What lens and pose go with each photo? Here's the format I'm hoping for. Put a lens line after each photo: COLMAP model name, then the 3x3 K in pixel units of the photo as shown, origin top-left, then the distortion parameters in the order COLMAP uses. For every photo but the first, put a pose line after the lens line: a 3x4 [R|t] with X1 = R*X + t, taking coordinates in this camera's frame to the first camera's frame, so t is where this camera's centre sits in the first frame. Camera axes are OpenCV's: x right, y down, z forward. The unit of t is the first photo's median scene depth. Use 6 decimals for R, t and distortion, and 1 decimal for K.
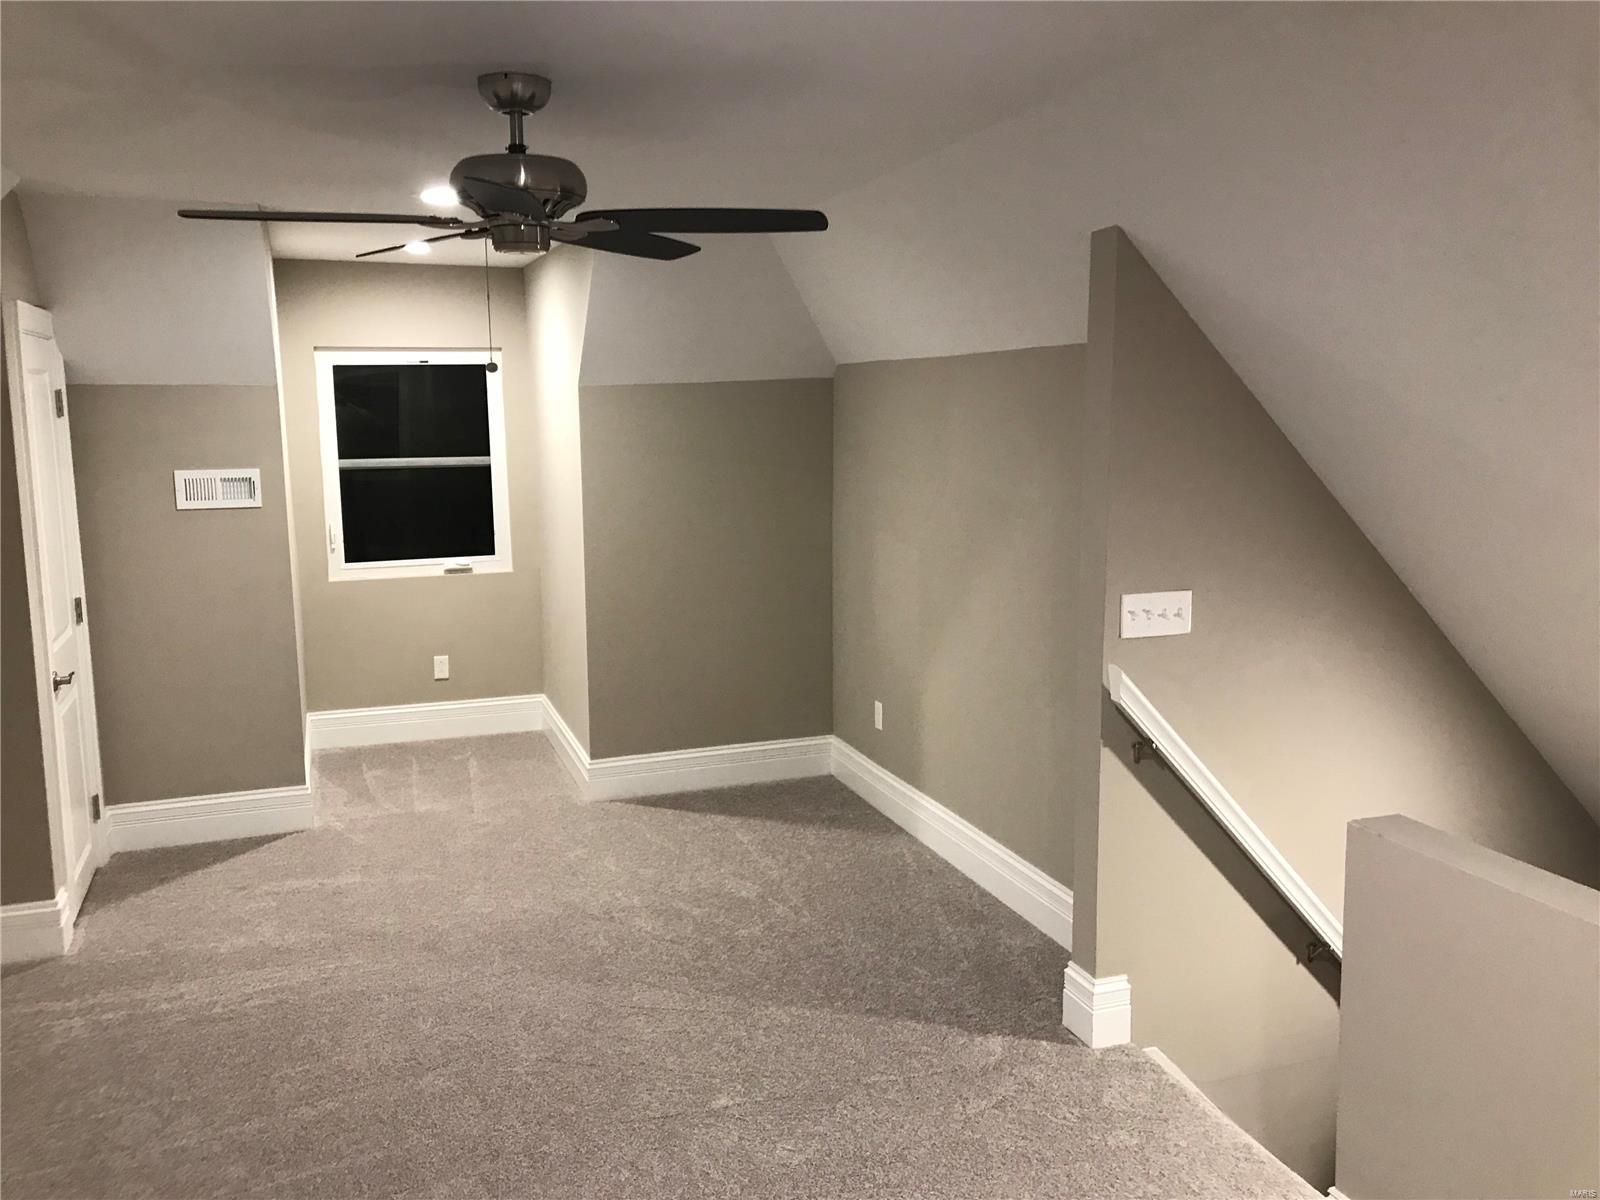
lens RADIAL K [[1335.7, 0, 799.8], [0, 1335.7, 598.6], [0, 0, 1]] dist [0.071748, -0.079161]
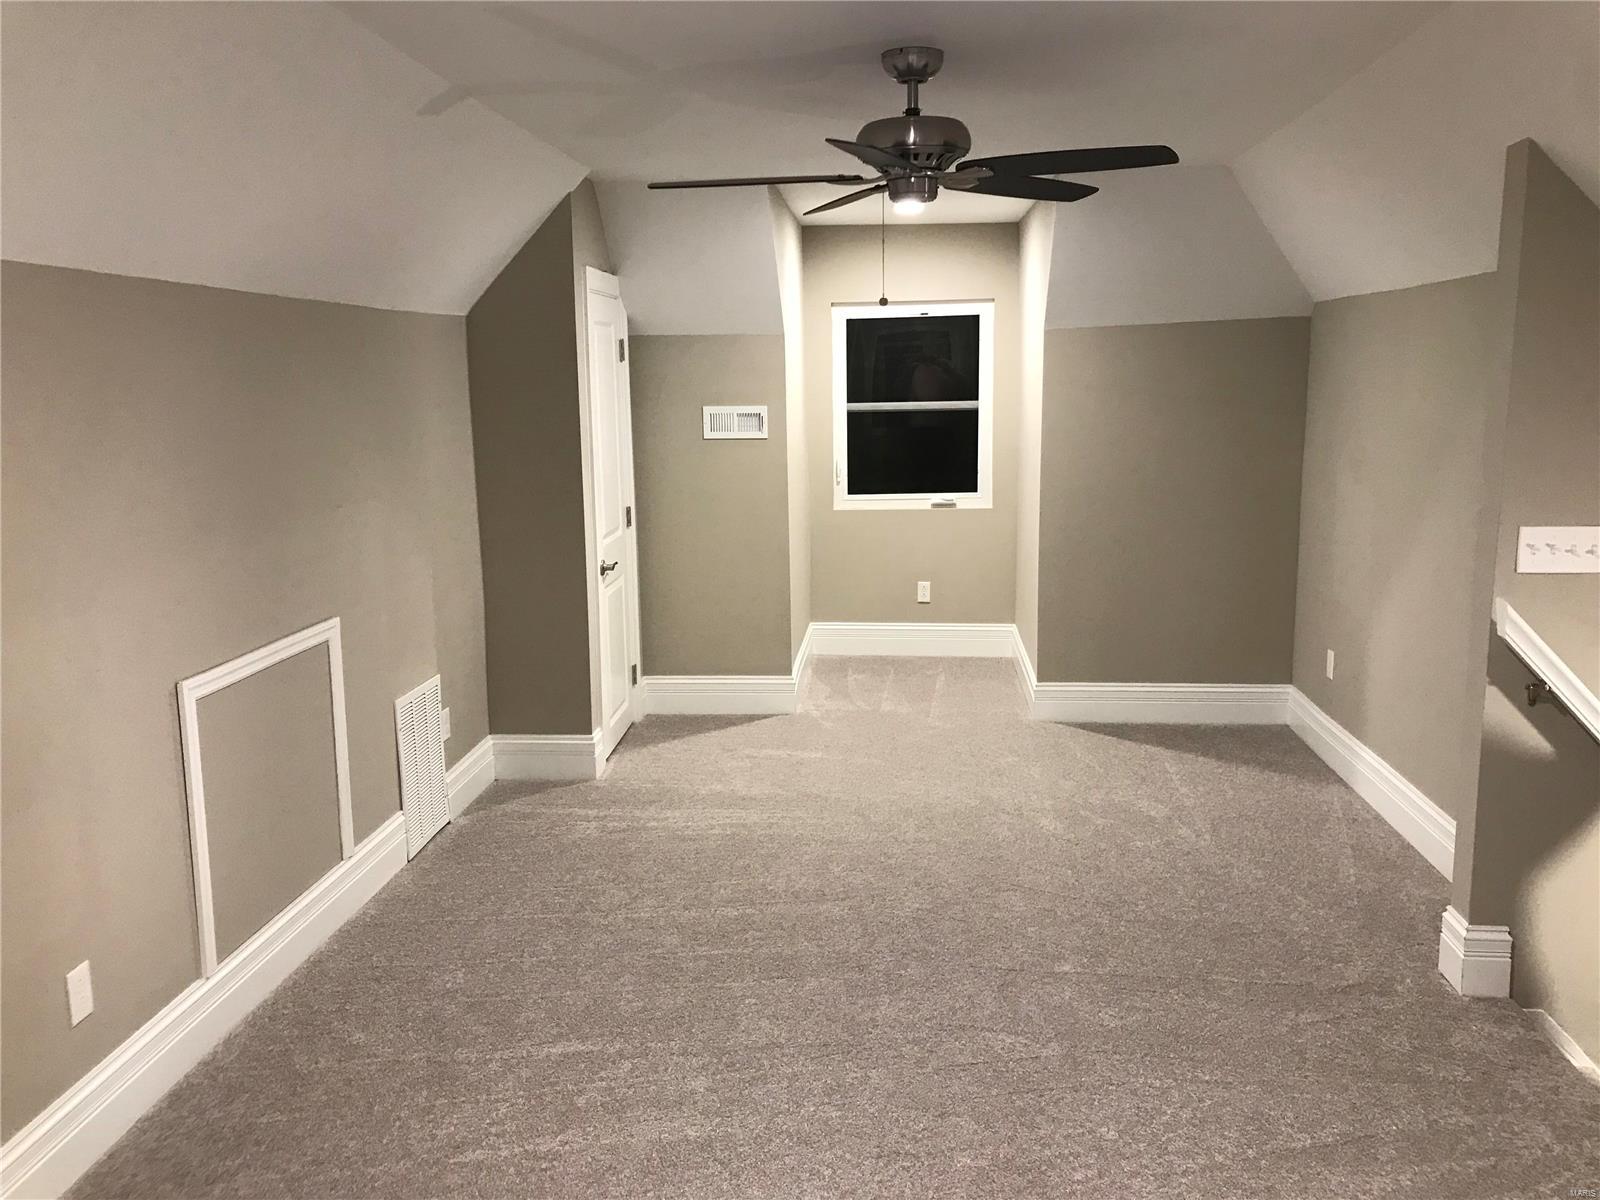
lens RADIAL K [[1335.7, 0, 788.8], [0, 1335.7, 598.5], [0, 0, 1]] dist [0.071748, -0.079161]
pose [[0.906619, 0.067118, -0.416578, 0.133727], [-0.056945, 0.997698, 0.036815, 0.032597], [0.418090, -0.009655, 0.908354, -0.071613]]
